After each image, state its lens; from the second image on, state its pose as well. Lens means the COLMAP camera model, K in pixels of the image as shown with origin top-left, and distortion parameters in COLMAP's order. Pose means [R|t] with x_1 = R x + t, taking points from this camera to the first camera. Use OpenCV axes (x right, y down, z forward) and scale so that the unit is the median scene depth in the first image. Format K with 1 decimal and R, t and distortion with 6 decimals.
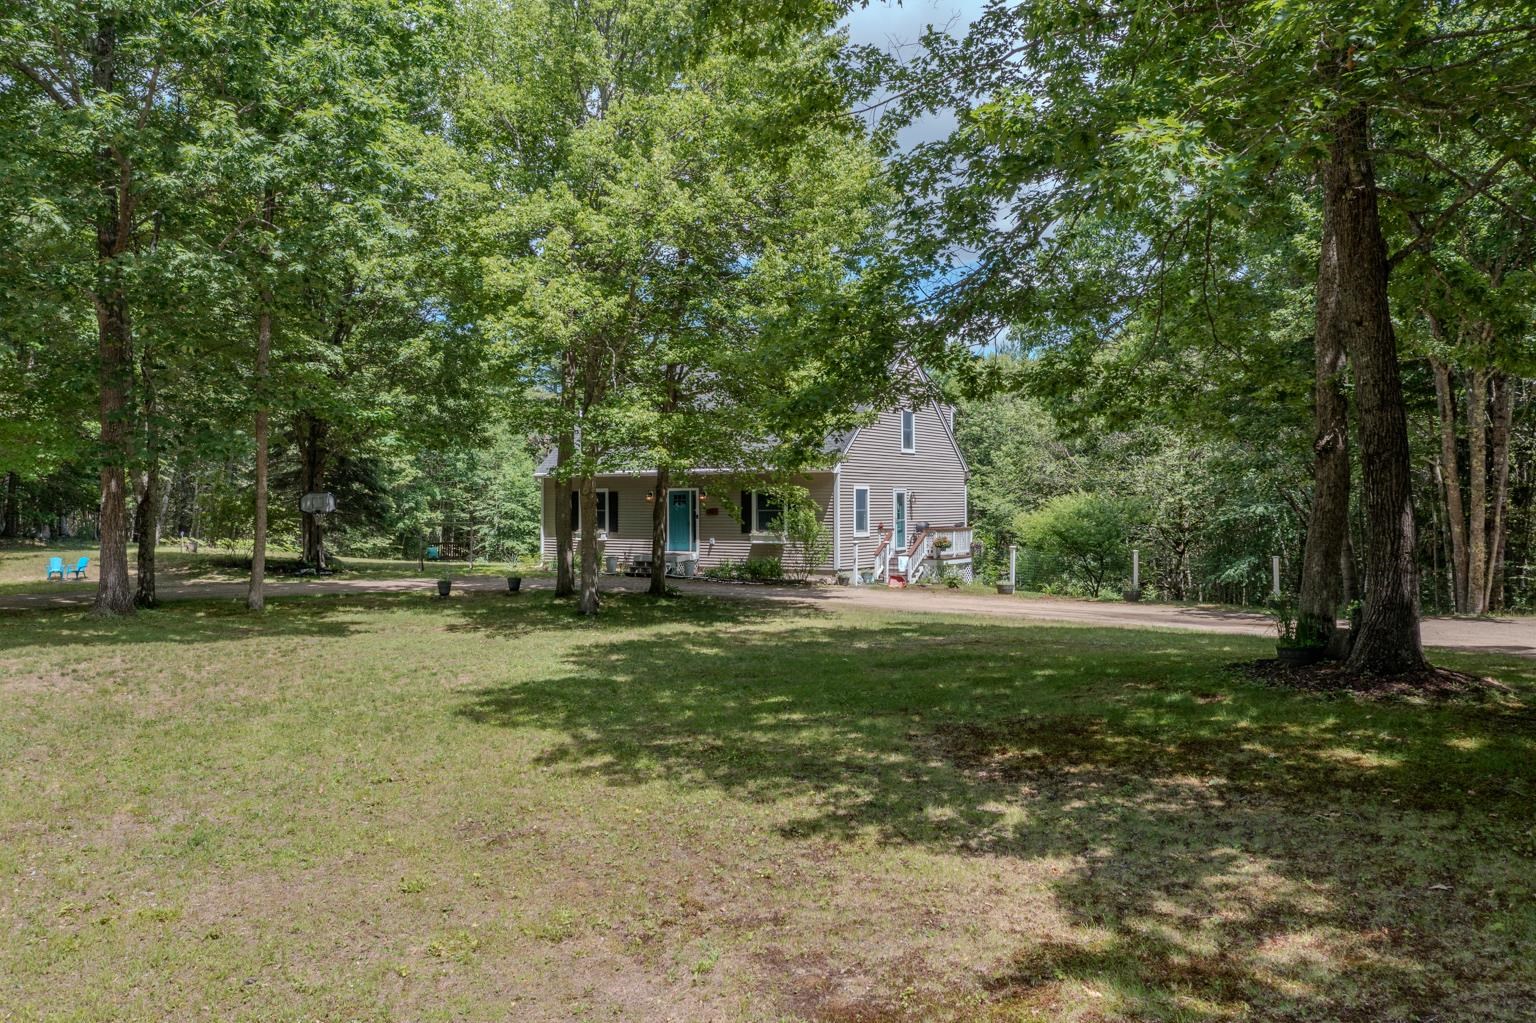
lens RADIAL K [[1278.3, 0, 767.6], [0, 1278.3, 495.2], [0, 0, 1]] dist [-0.003476, -0.000688]
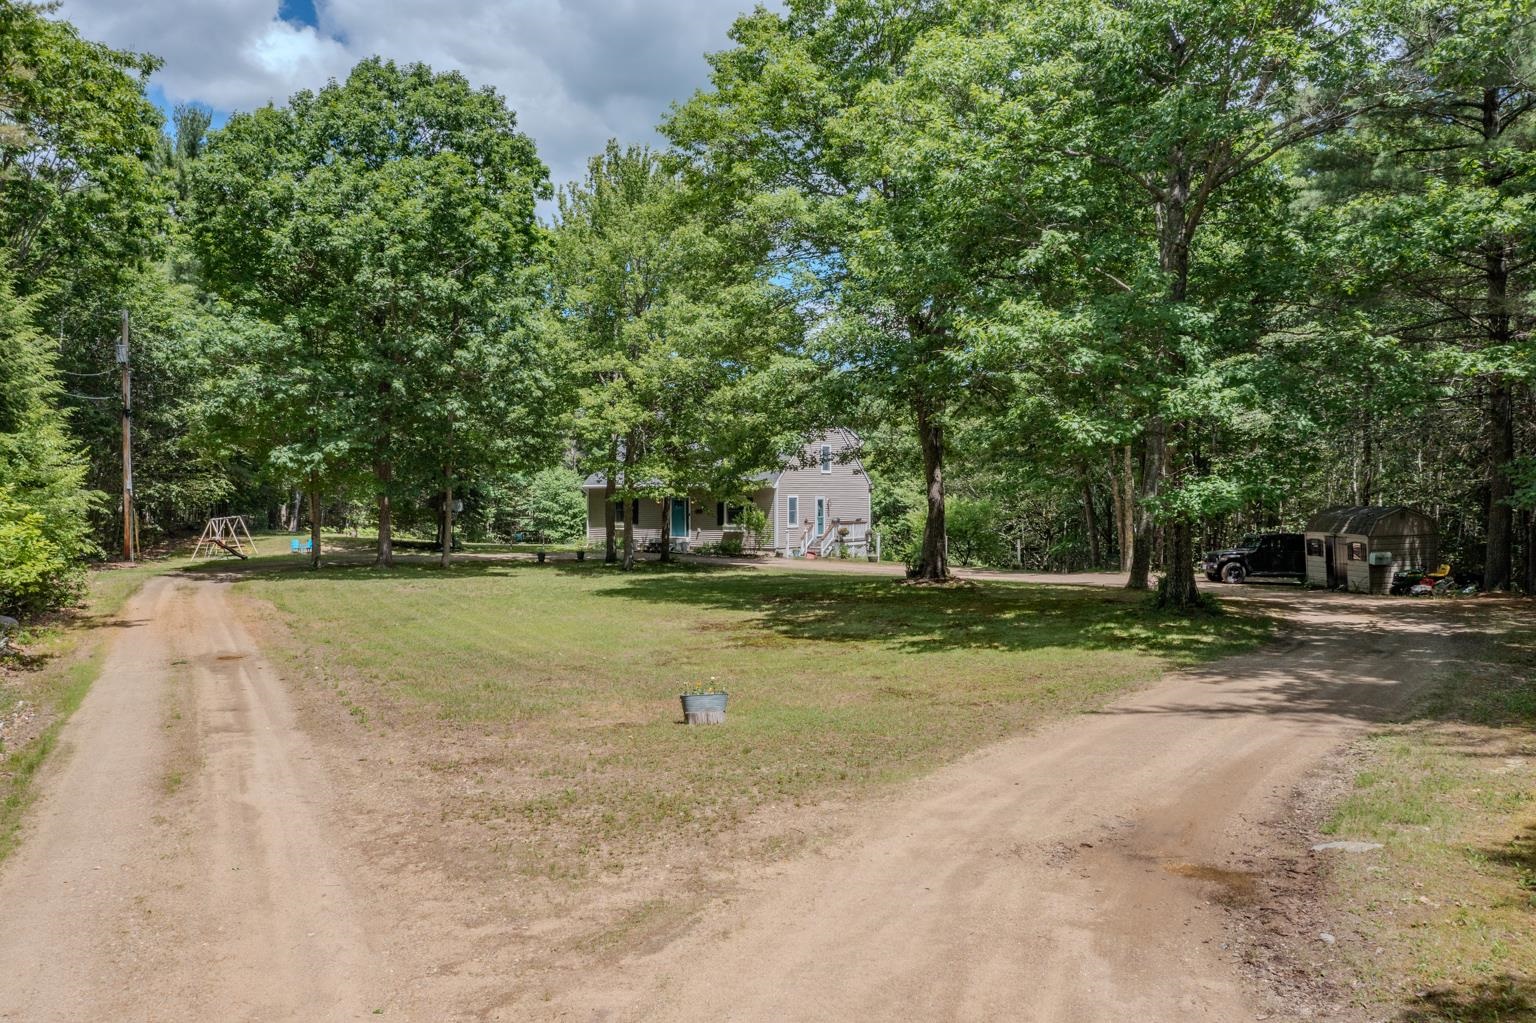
lens RADIAL K [[1278.3, 0, 767.6], [0, 1278.3, 495.2], [0, 0, 1]] dist [-0.003476, -0.000688]
pose [[0.999998, 0.001620, -0.001412, 0.045049], [-0.001608, 0.999963, 0.008434, -0.021513], [0.001426, -0.008431, 0.999963, -0.598364]]
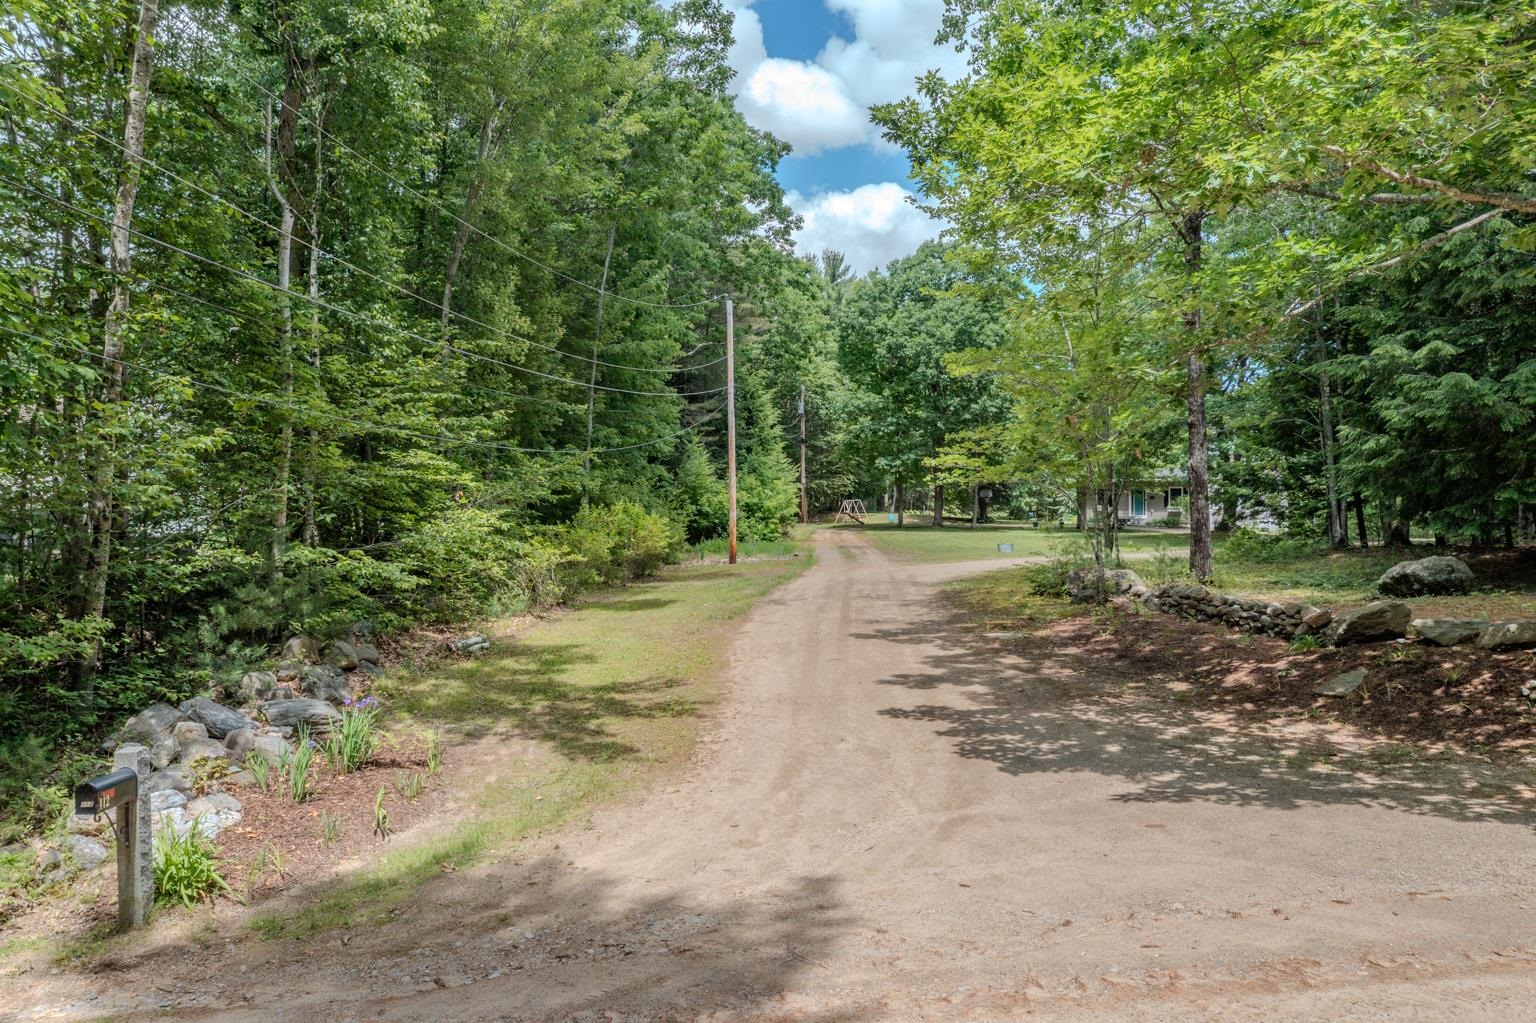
lens RADIAL K [[1221.8, 0, 770.8], [0, 1221.8, 504.7], [0, 0, 1]] dist [-0.019024, 0.008694]
pose [[0.893962, 0.005951, -0.448104, 0.340180], [0.002012, 0.999848, 0.017292, -0.014398], [0.448139, -0.016360, 0.893814, -1.320705]]
